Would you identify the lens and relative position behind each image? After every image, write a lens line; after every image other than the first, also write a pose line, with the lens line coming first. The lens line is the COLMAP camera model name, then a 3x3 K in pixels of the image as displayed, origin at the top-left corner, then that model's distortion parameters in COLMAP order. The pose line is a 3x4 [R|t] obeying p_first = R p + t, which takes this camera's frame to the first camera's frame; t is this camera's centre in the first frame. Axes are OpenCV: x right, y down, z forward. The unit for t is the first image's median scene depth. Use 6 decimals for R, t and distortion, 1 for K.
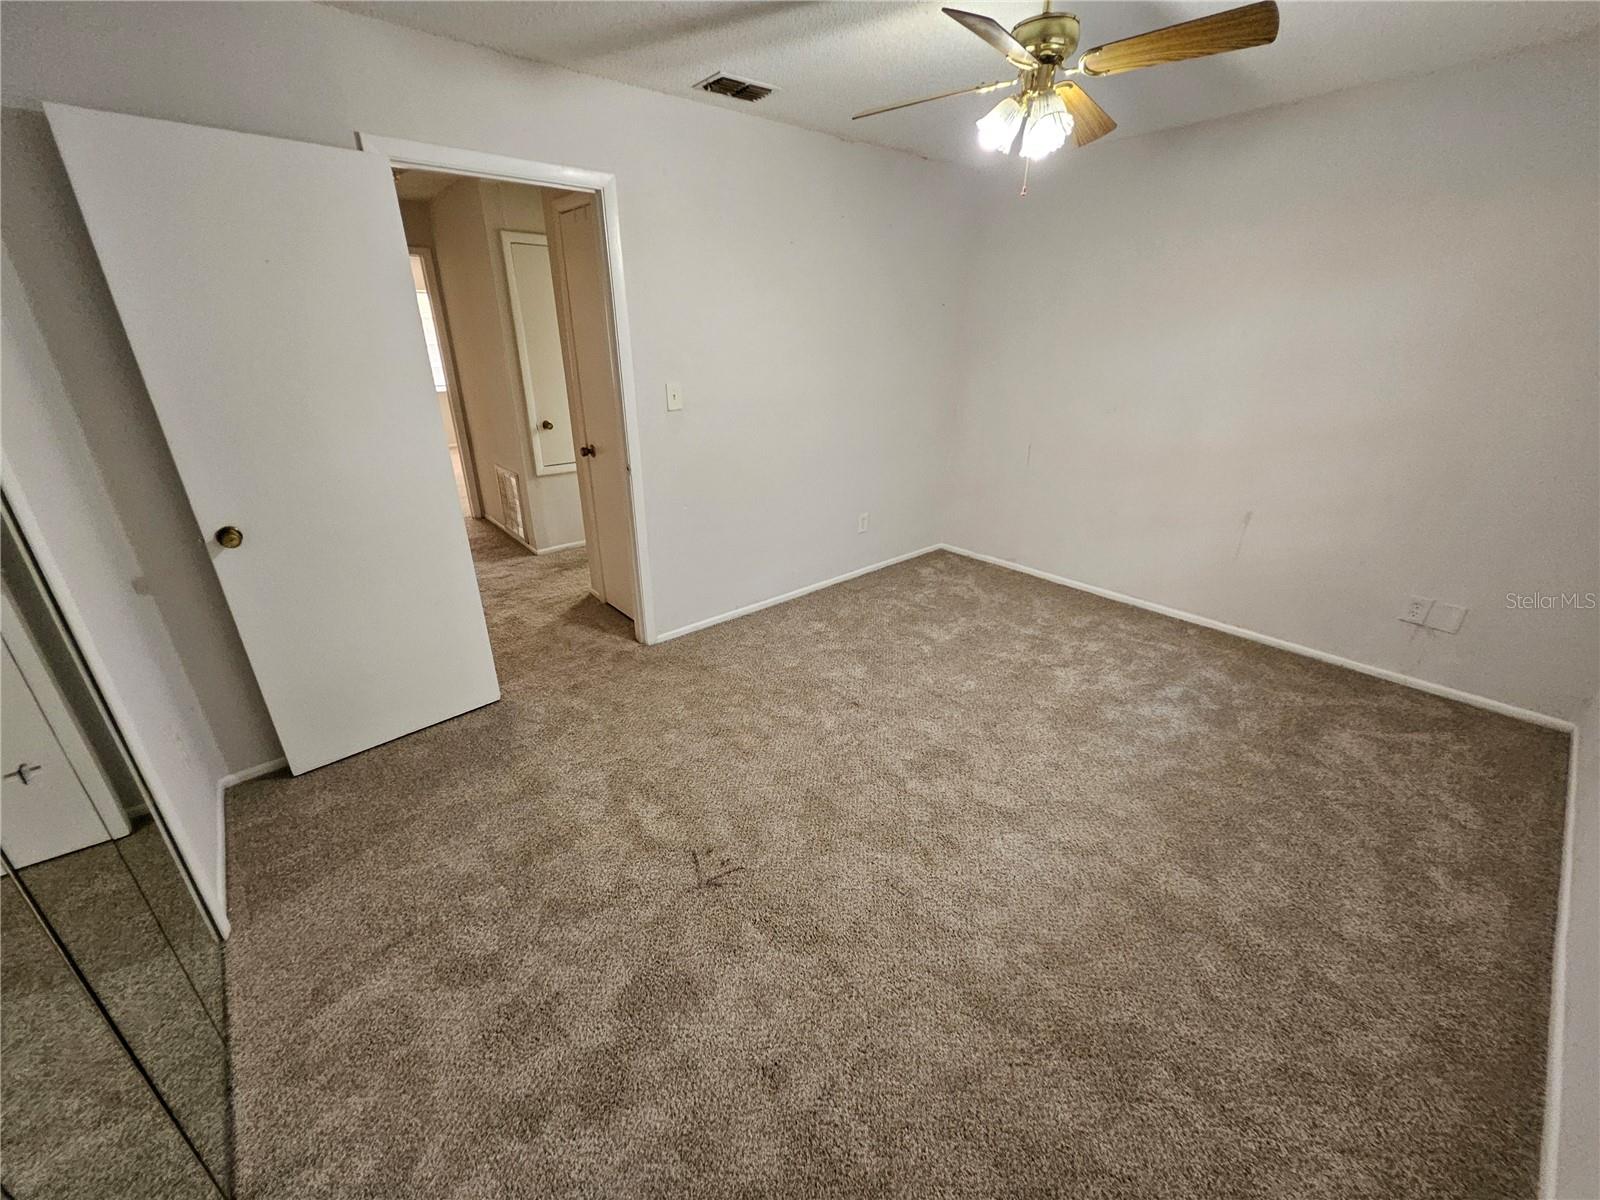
lens RADIAL K [[629.0, 0, 786.2], [0, 629.0, 601.5], [0, 0, 1]] dist [-0.000242, 0.000967]
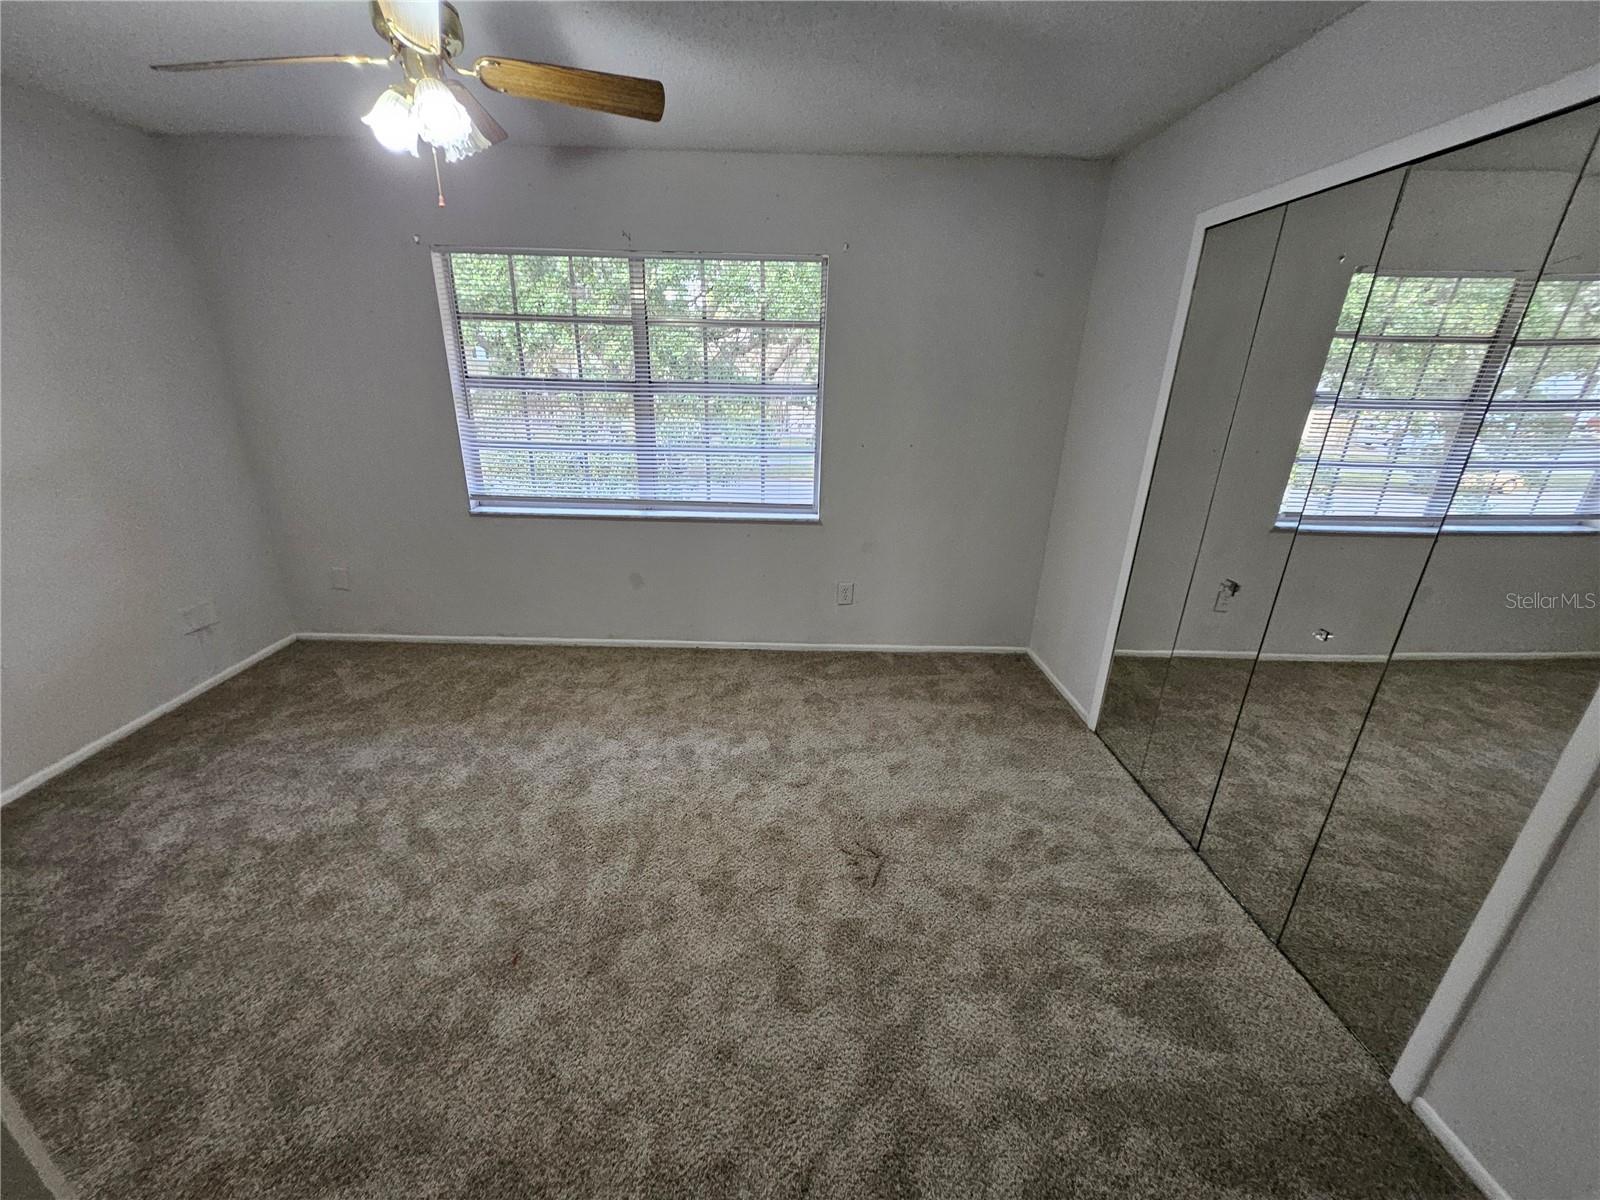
lens RADIAL K [[627.7, 0, 785.9], [0, 627.7, 595.9], [0, 0, 1]] dist [0.000911, 0.000009]
pose [[-0.769061, -0.230395, 0.596208, -0.348169], [0.233923, 0.766610, 0.597987, -0.384151], [-0.594832, 0.599355, -0.535675, 0.892019]]
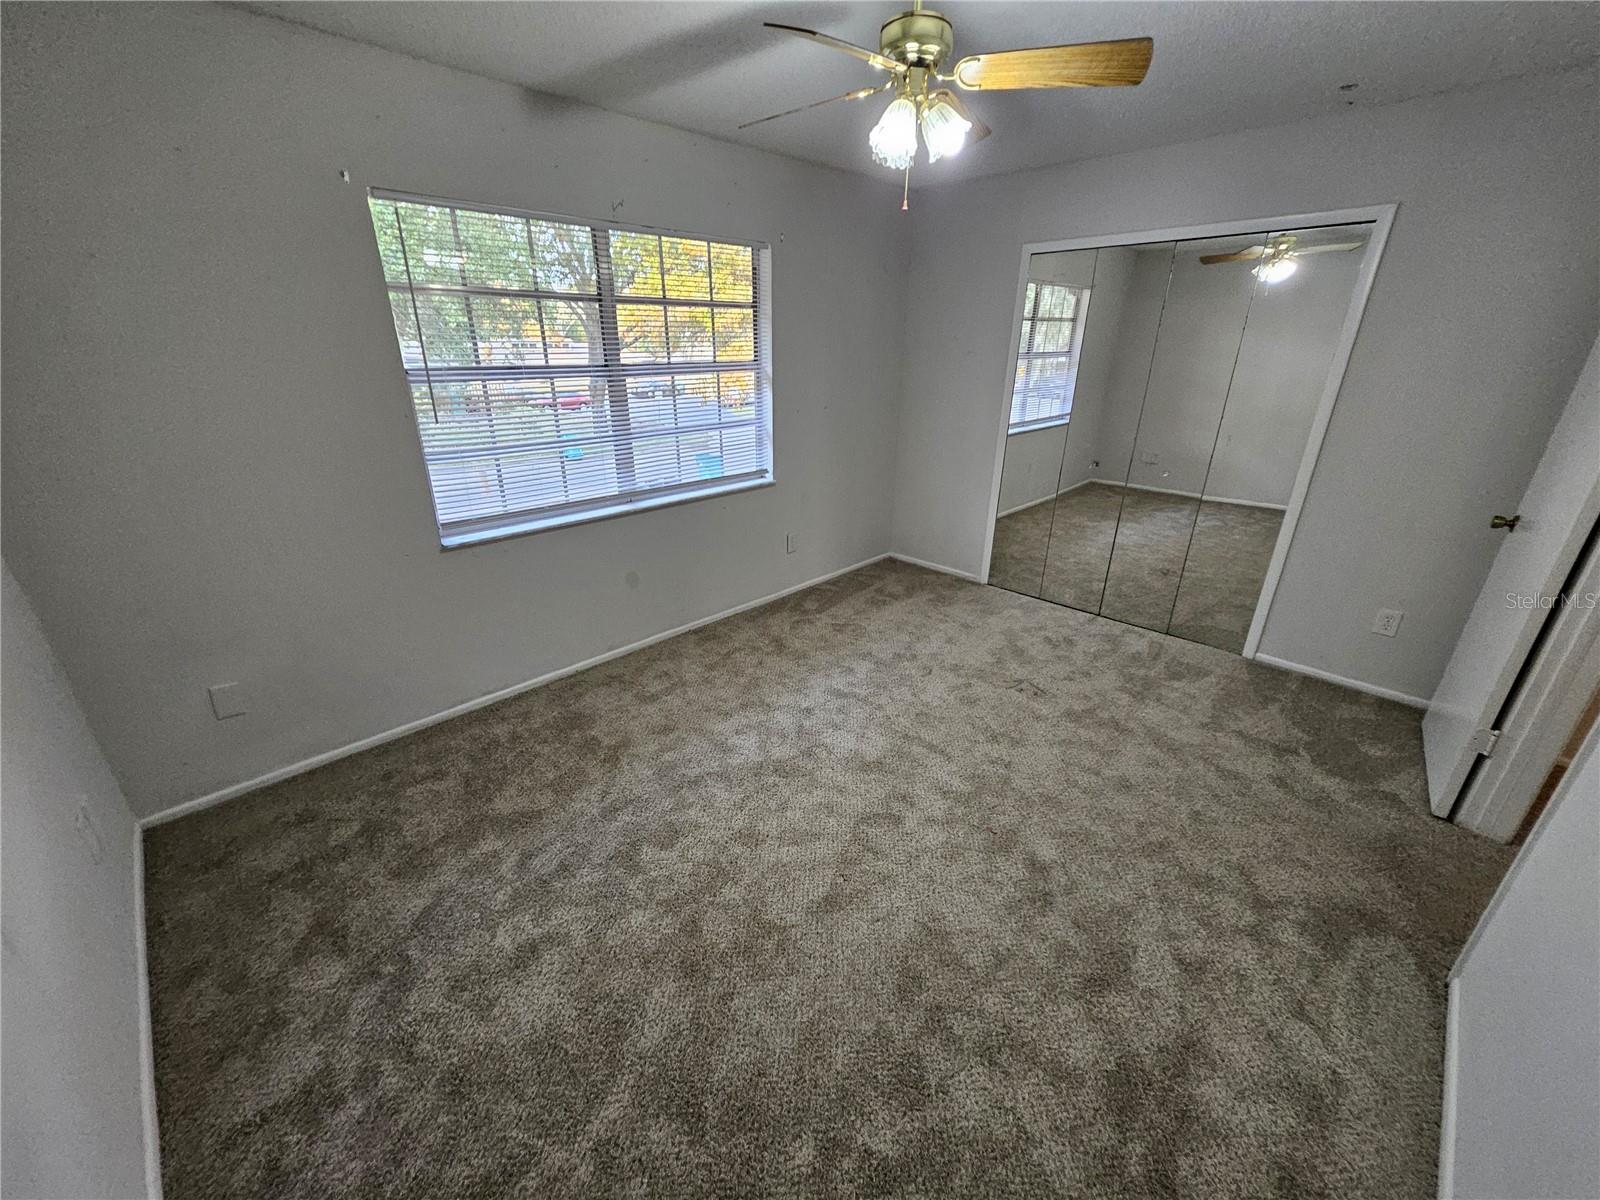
lens RADIAL K [[628.5, 0, 785.2], [0, 628.5, 598.9], [0, 0, 1]] dist [0.003168, -0.000167]
pose [[-0.996475, 0.033751, -0.076798, 0.387886], [-0.031173, 0.700952, 0.712527, -0.539602], [0.077880, 0.712409, -0.697430, 1.224313]]
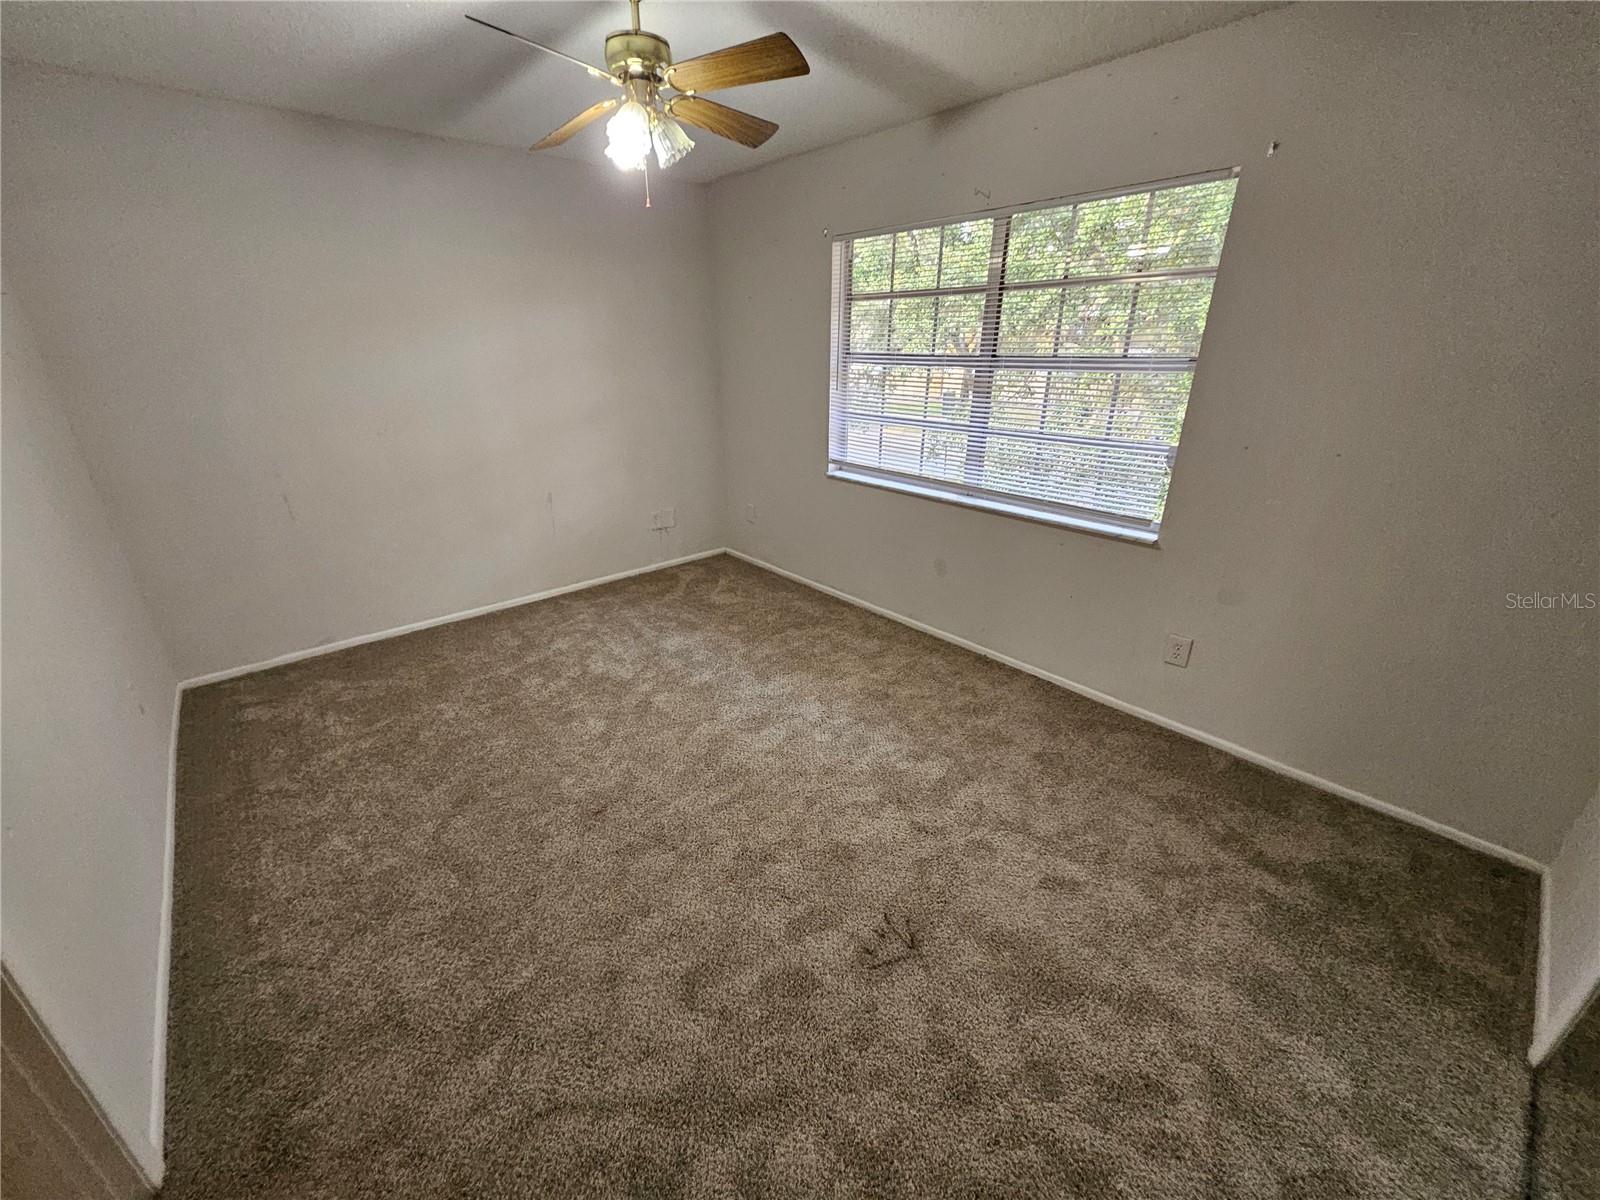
lens RADIAL K [[624.7, 0, 783.7], [0, 624.7, 595.9], [0, 0, 1]] dist [-0.000707, 0.000070]
pose [[-0.017726, -0.371176, 0.928393, -0.476854], [0.396827, 0.849663, 0.347276, -0.226089], [-0.917722, 0.374567, 0.132231, 0.543819]]
